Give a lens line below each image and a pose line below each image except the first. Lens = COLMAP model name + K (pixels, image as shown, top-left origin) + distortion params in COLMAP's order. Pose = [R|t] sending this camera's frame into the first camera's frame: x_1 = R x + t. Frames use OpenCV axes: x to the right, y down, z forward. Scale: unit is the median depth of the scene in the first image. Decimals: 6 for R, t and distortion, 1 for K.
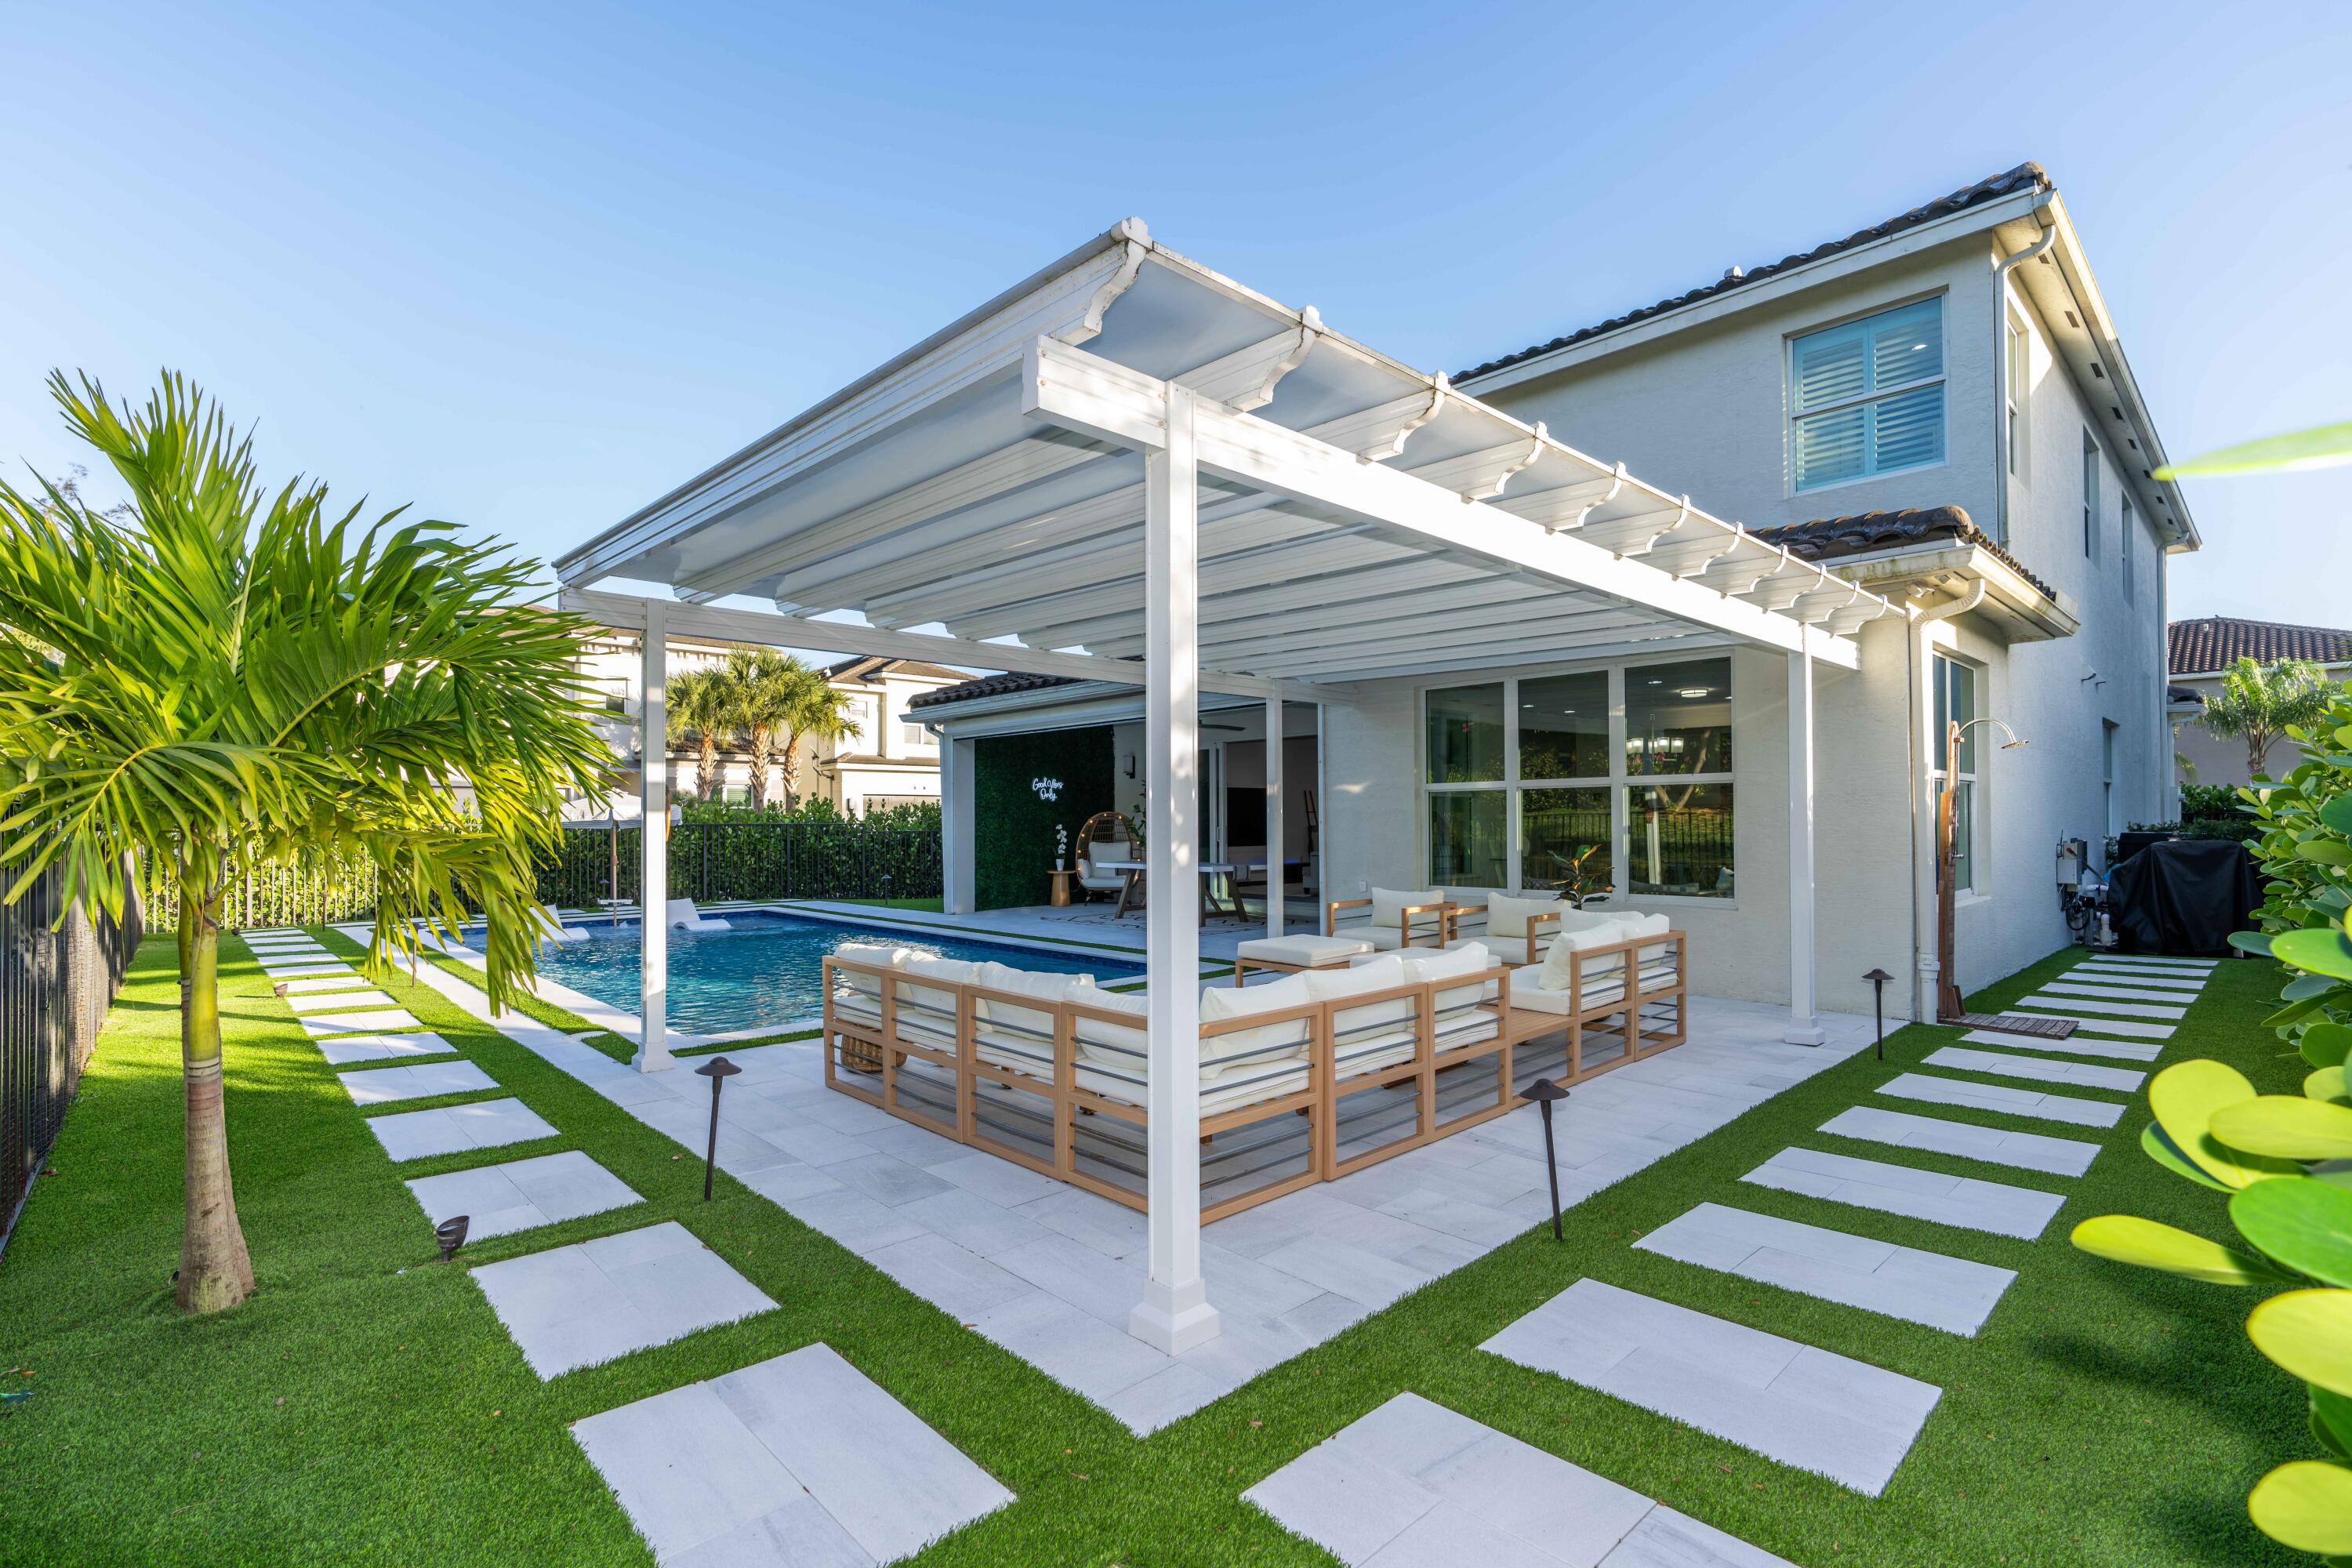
lens RADIAL K [[1086.9, 0, 1191.2], [0, 1086.9, 792.5], [0, 0, 1]] dist [-0.003075, 0.004584]
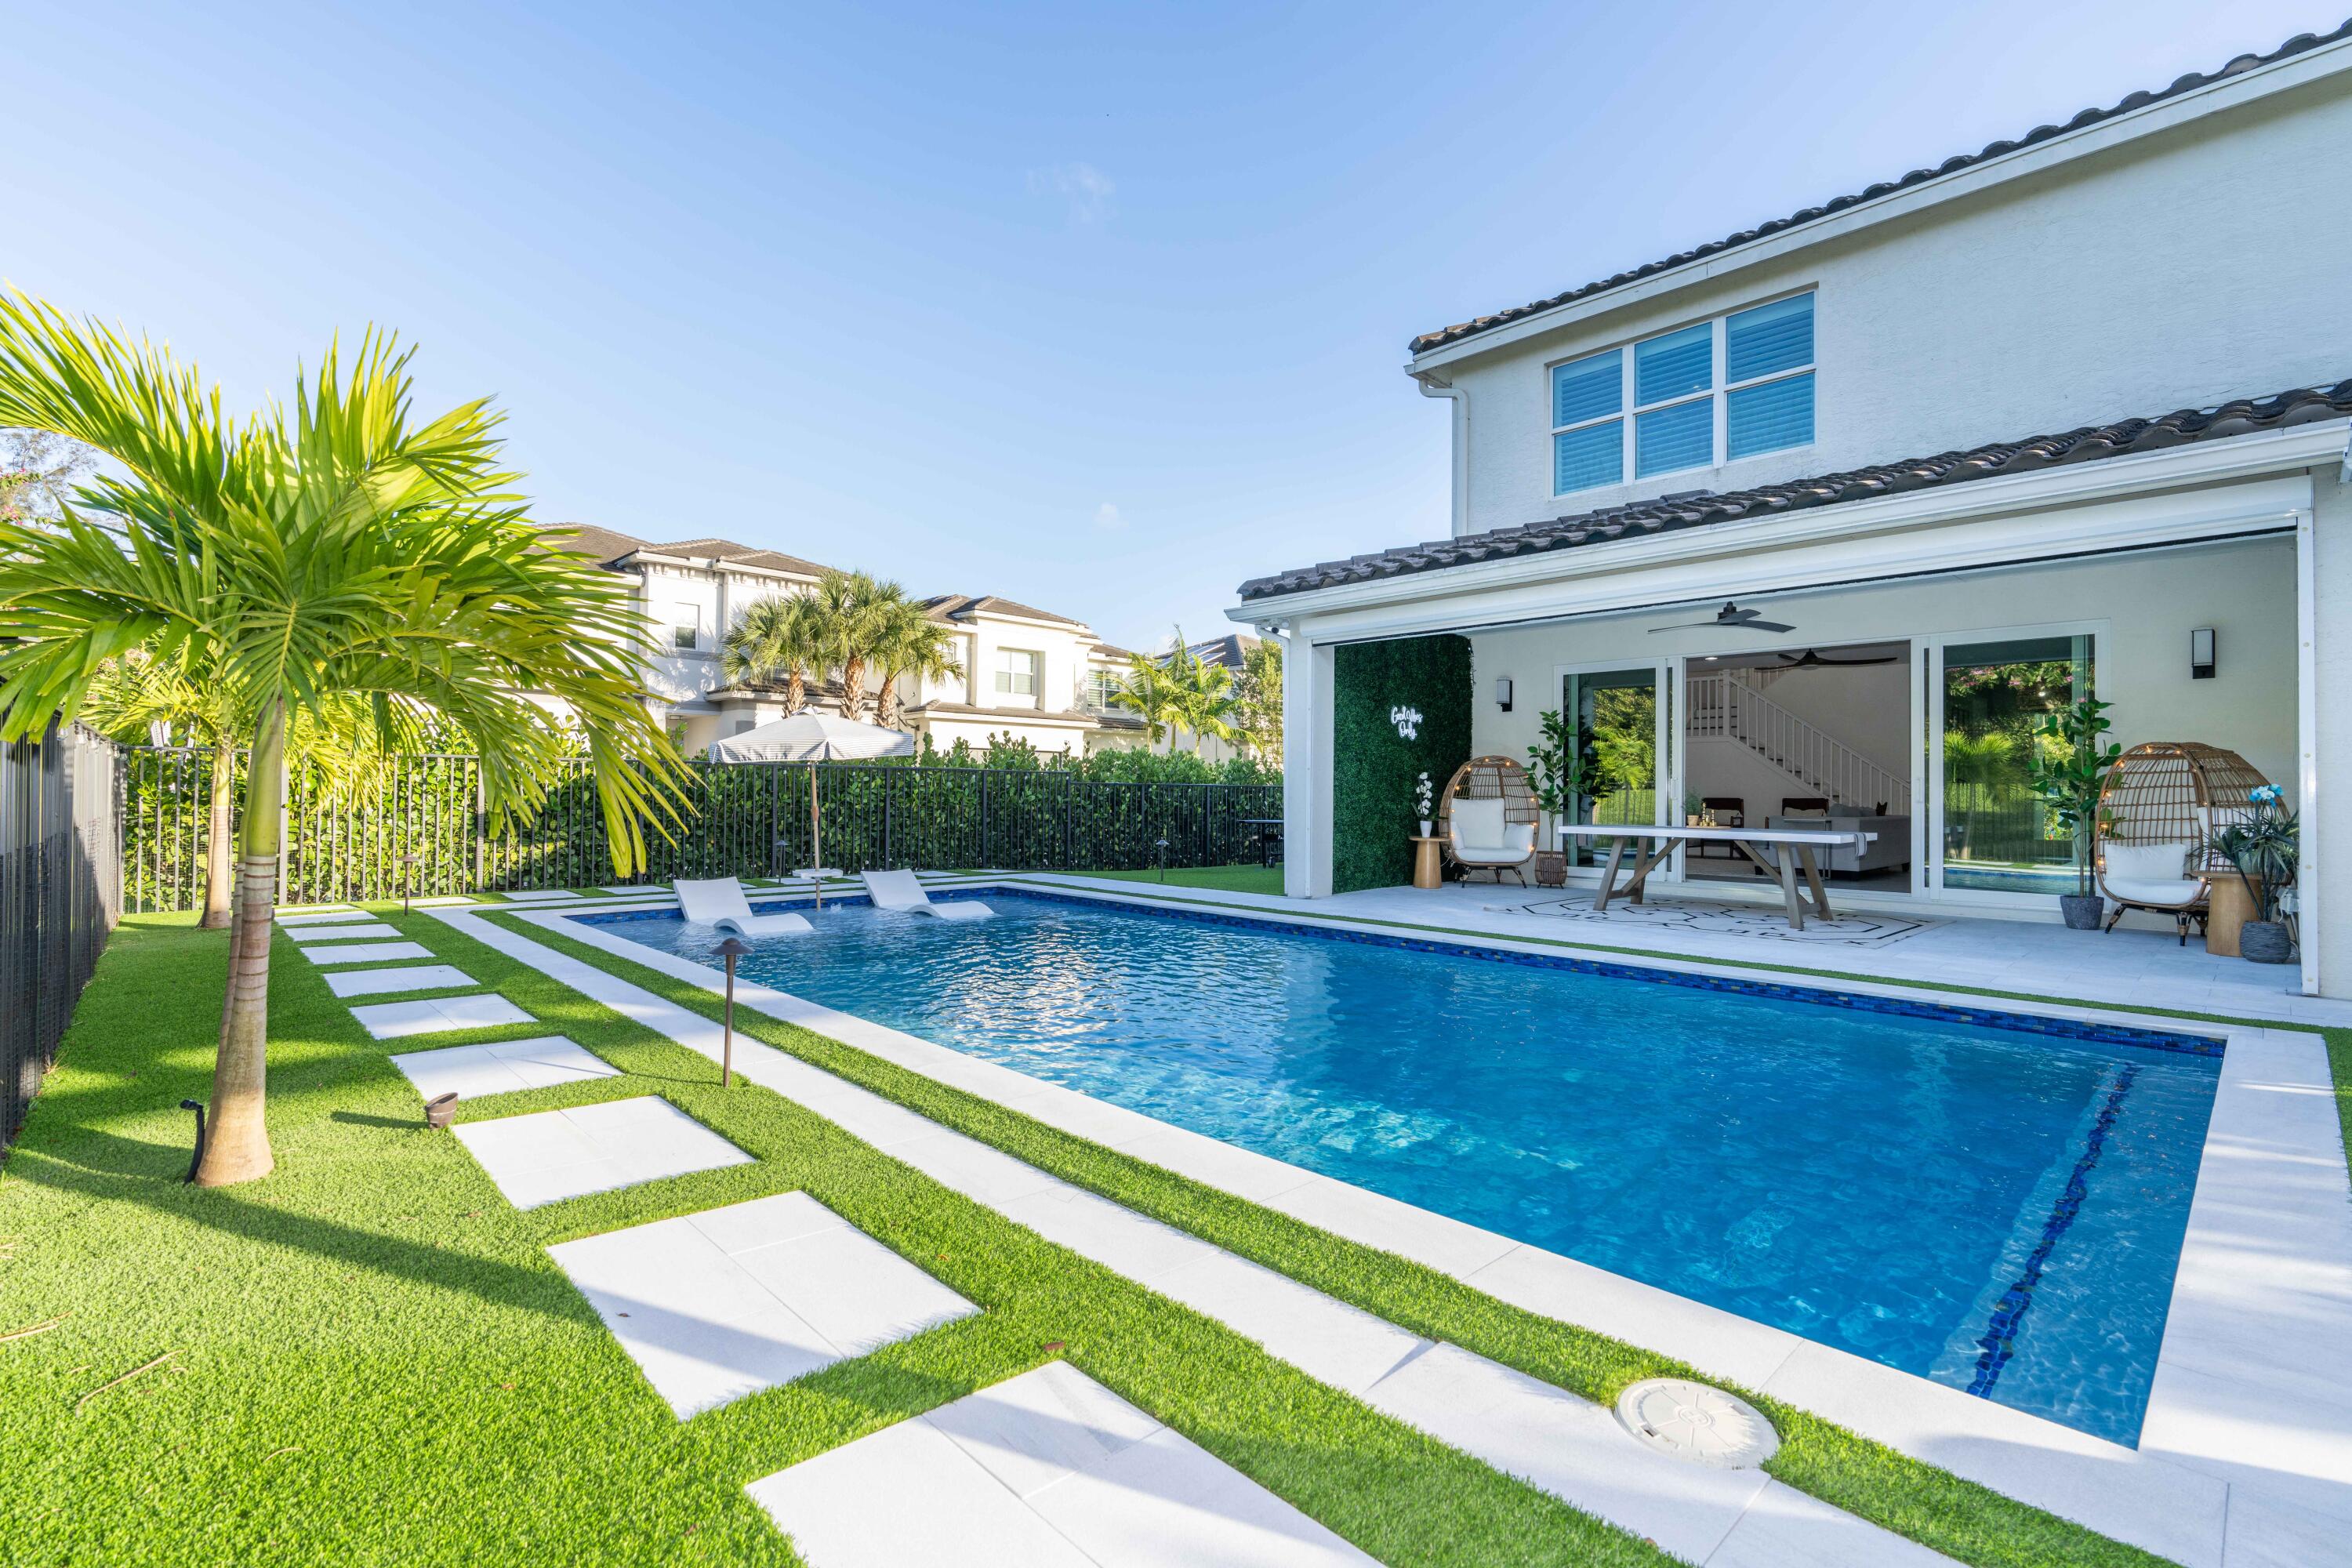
lens RADIAL K [[1086.9, 0, 1213.2], [0, 1086.9, 786.8], [0, 0, 1]] dist [-0.003075, 0.004584]
pose [[0.999805, 0.015582, 0.012098, -0.250621], [-0.015882, 0.999560, 0.025051, 0.021664], [-0.011702, -0.025238, 0.999613, 0.269869]]
